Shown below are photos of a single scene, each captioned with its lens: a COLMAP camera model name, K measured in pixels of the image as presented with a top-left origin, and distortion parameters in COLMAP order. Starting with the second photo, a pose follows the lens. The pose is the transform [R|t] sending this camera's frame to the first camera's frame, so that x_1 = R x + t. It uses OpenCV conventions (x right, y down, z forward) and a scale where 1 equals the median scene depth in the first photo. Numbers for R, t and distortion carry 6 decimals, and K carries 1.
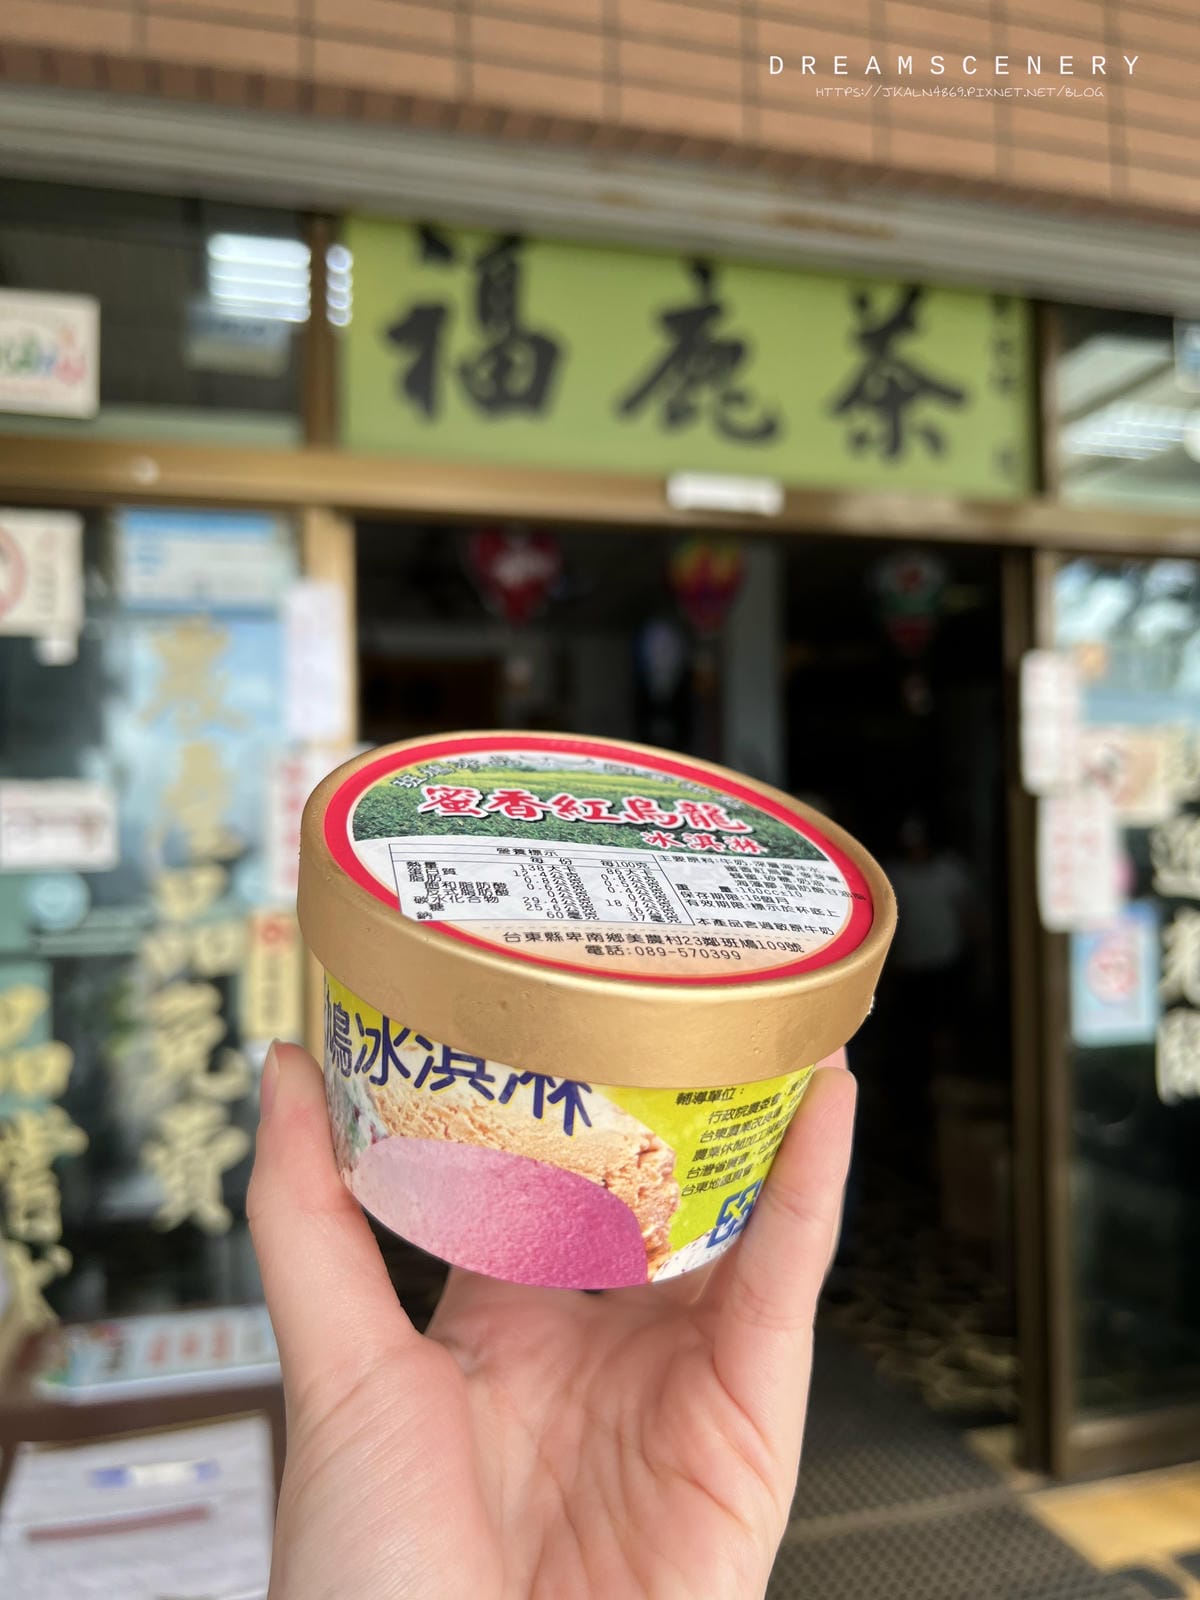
lens RADIAL K [[1216.2, 0, 595.3], [0, 1216.2, 803.9], [0, 0, 1]] dist [0.005111, 0.000898]
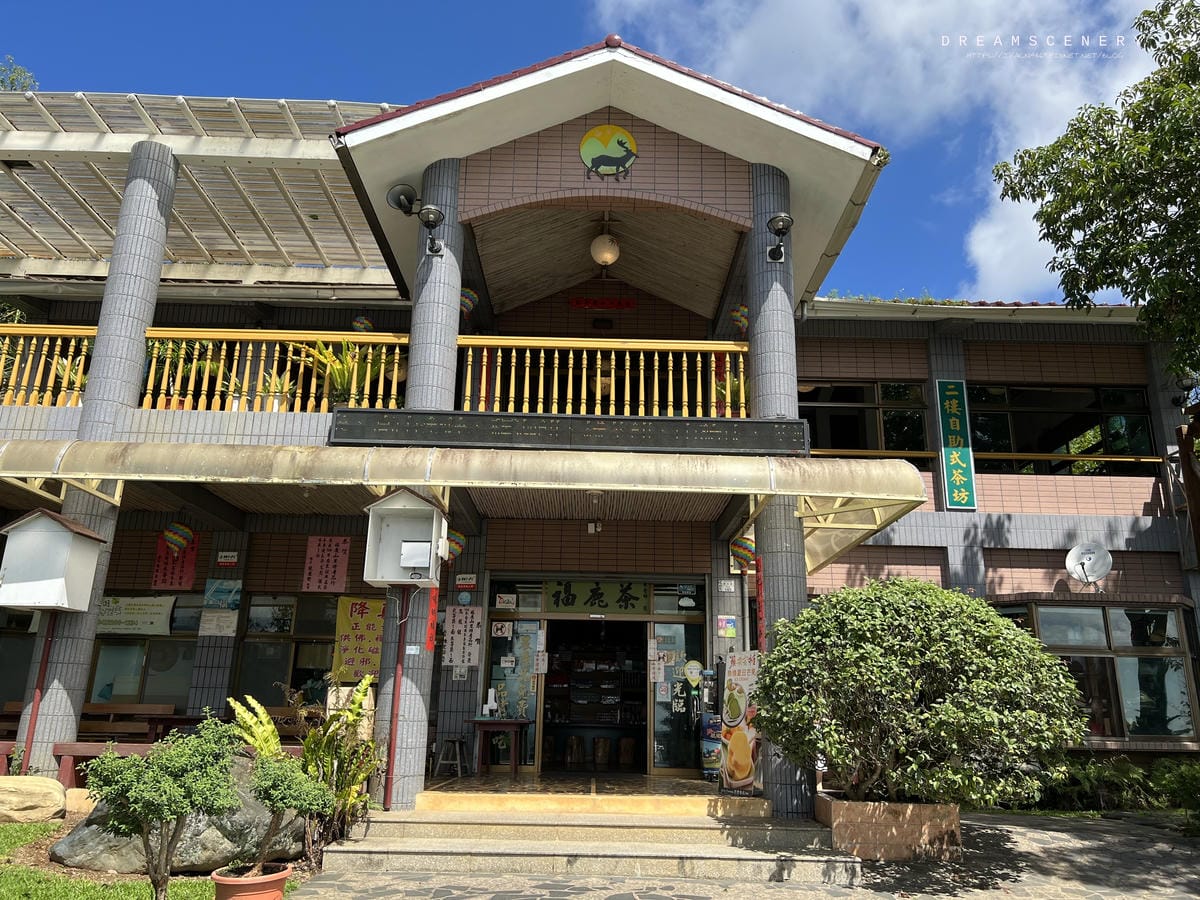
lens RADIAL K [[912.2, 0, 603.9], [0, 912.2, 450.4], [0, 0, 1]] dist [0.005111, 0.000898]
pose [[0.944663, -0.072481, -0.319935, 1.858325], [-0.025850, 0.955804, -0.292864, 0.365374], [0.327022, 0.284929, 0.901039, -3.925633]]
